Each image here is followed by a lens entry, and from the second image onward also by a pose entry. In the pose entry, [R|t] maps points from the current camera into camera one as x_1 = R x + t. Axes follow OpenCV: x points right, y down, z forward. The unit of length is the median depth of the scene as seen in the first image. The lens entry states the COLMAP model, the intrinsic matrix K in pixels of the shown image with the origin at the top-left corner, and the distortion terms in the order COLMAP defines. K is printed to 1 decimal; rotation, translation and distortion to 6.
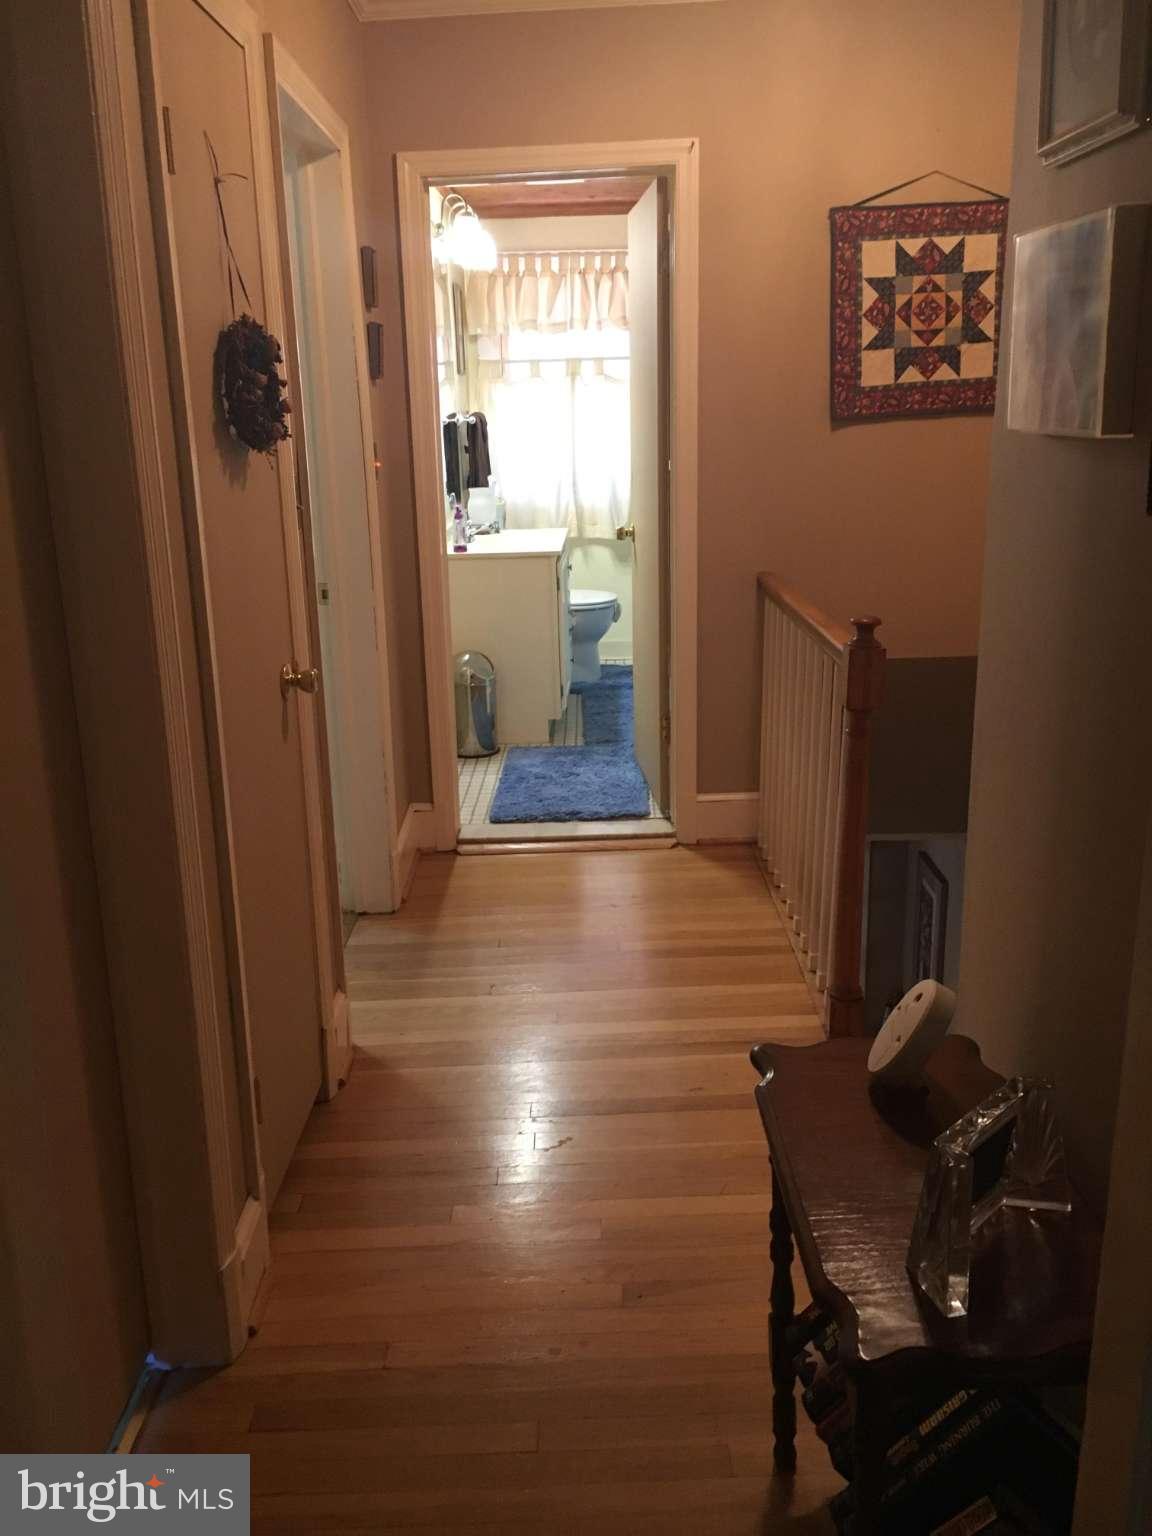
lens RADIAL K [[1306.3, 0, 576.0], [0, 1306.3, 768.0], [0, 0, 1]] dist [0.060982, -0.087473]
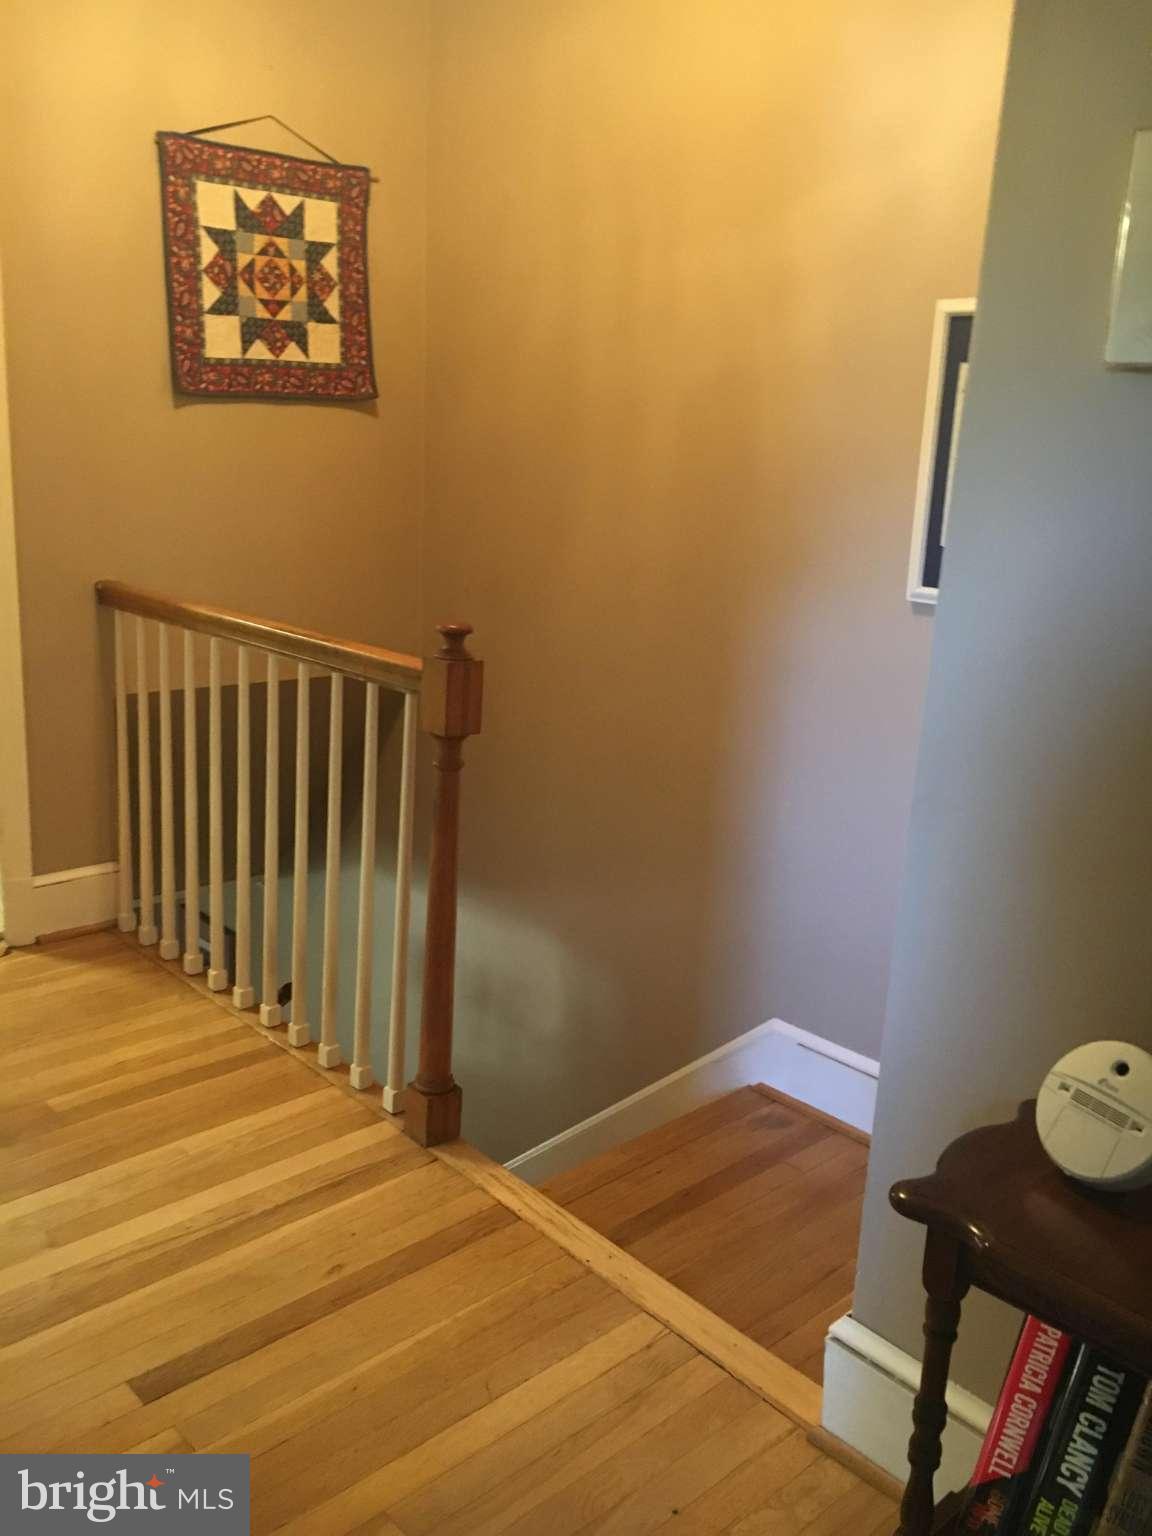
lens RADIAL K [[1306.3, 0, 576.0], [0, 1306.3, 768.0], [0, 0, 1]] dist [0.060982, -0.087473]
pose [[0.734218, -0.099953, 0.671515, -0.197571], [0.116166, 0.993012, 0.020795, -0.023670], [-0.668902, 0.062739, 0.740699, 0.249541]]
